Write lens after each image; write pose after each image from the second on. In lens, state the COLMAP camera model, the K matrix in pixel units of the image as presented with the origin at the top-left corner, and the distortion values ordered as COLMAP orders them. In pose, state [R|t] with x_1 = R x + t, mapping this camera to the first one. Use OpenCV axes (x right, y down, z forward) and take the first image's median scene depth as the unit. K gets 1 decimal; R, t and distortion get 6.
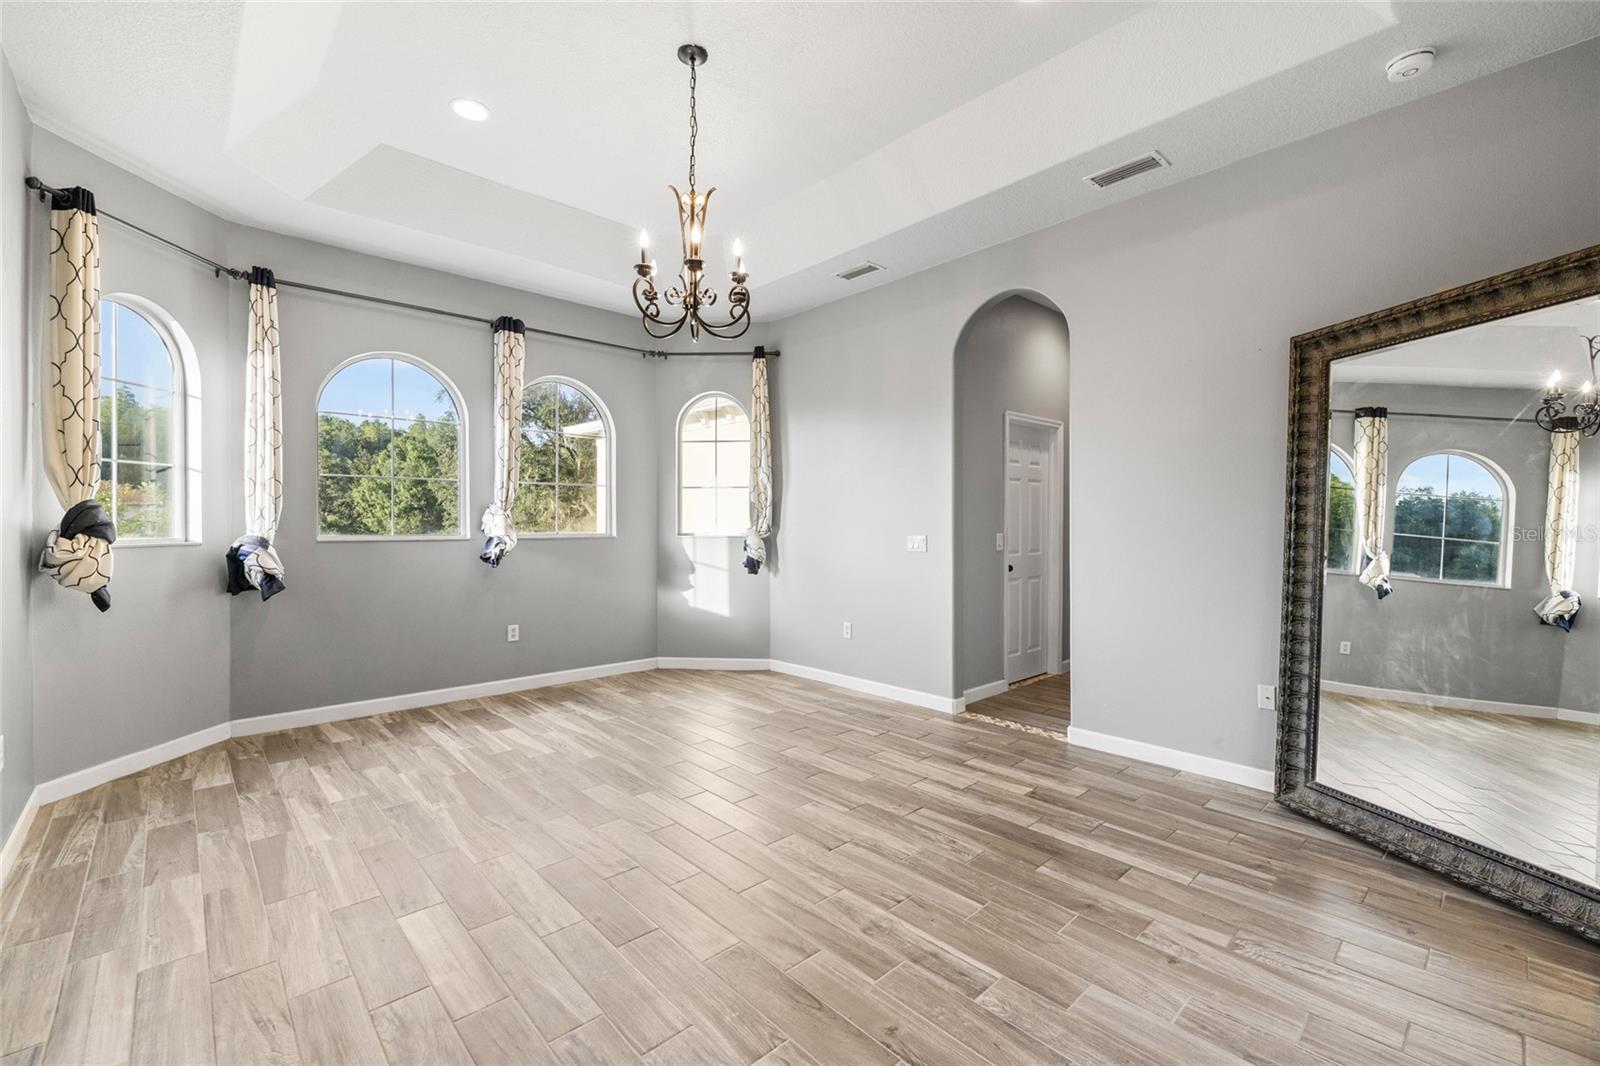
lens RADIAL K [[677.0, 0, 796.5], [0, 677.0, 524.7], [0, 0, 1]] dist [-0.000215, 0.000100]
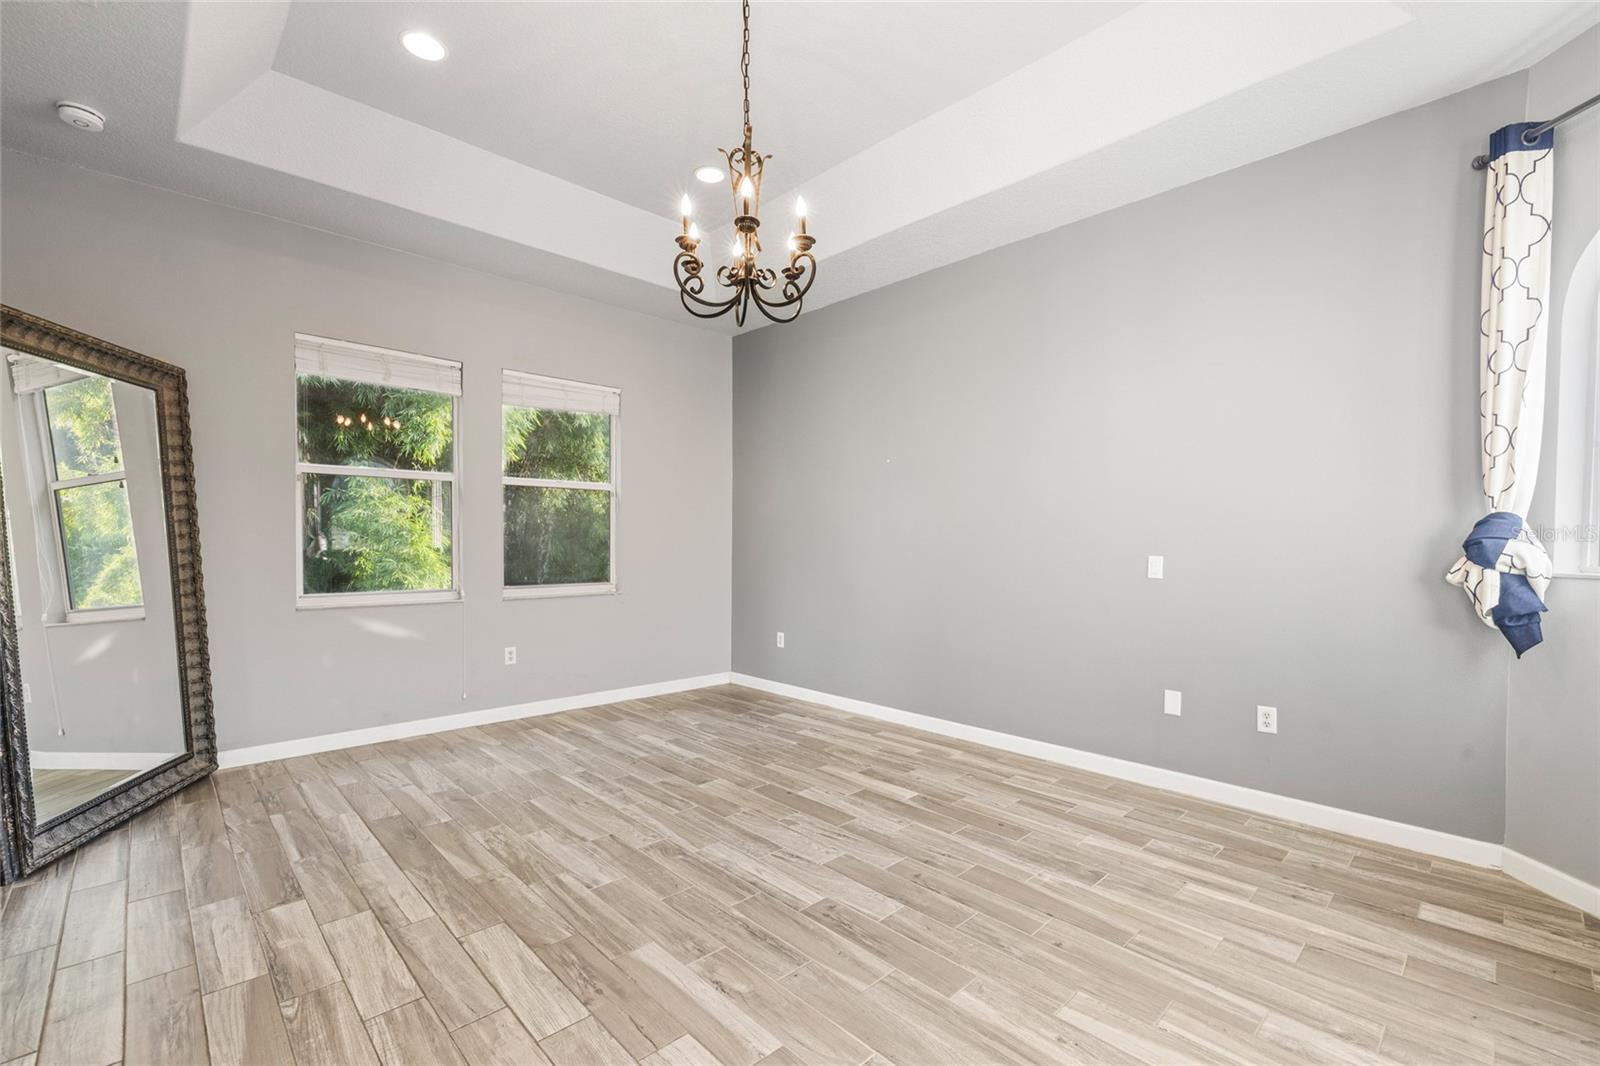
lens RADIAL K [[690.1, 0, 795.5], [0, 690.1, 568.3], [0, 0, 1]] dist [0.002038, 0.000327]
pose [[-0.999875, -0.005739, -0.014711, -0.205854], [-0.006349, 0.999107, 0.041777, -0.000569], [0.014459, 0.041865, -0.999019, 1.874507]]
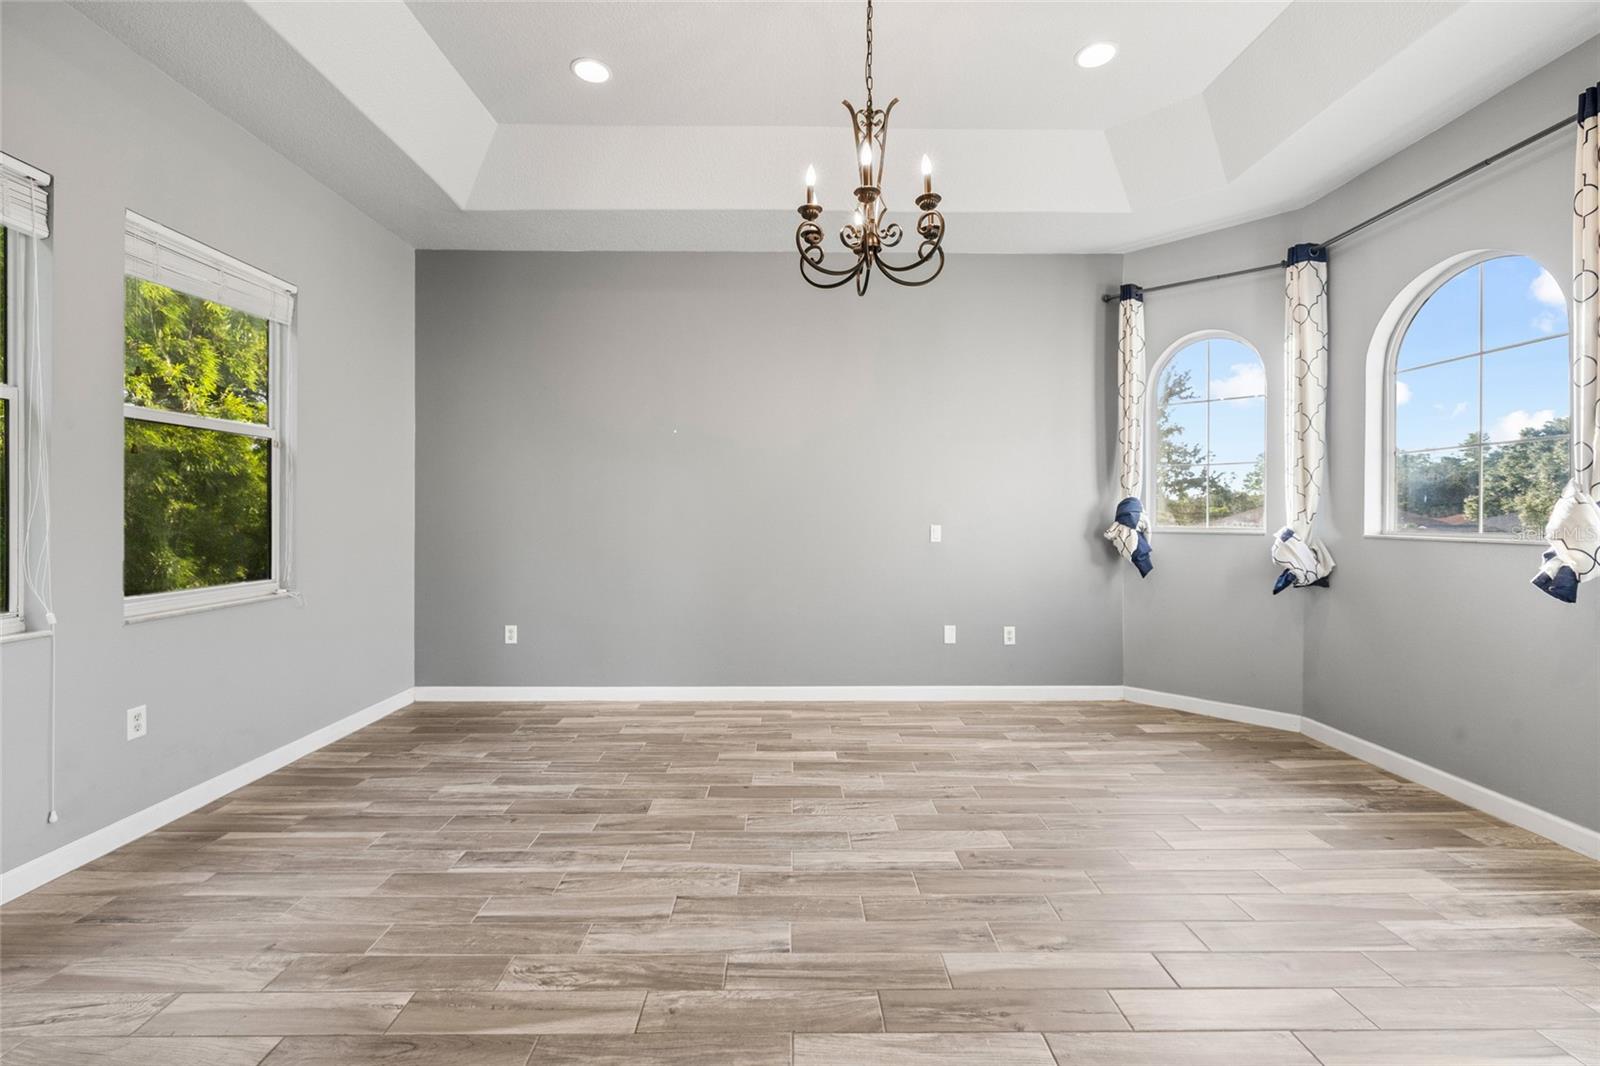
lens RADIAL K [[677.0, 0, 796.5], [0, 677.0, 524.7], [0, 0, 1]] dist [-0.000215, 0.000100]
pose [[-0.670270, 0.009399, -0.742058, 0.511604], [-0.004368, 0.999853, 0.016609, -0.000829], [0.742105, 0.014374, -0.670130, 1.487883]]
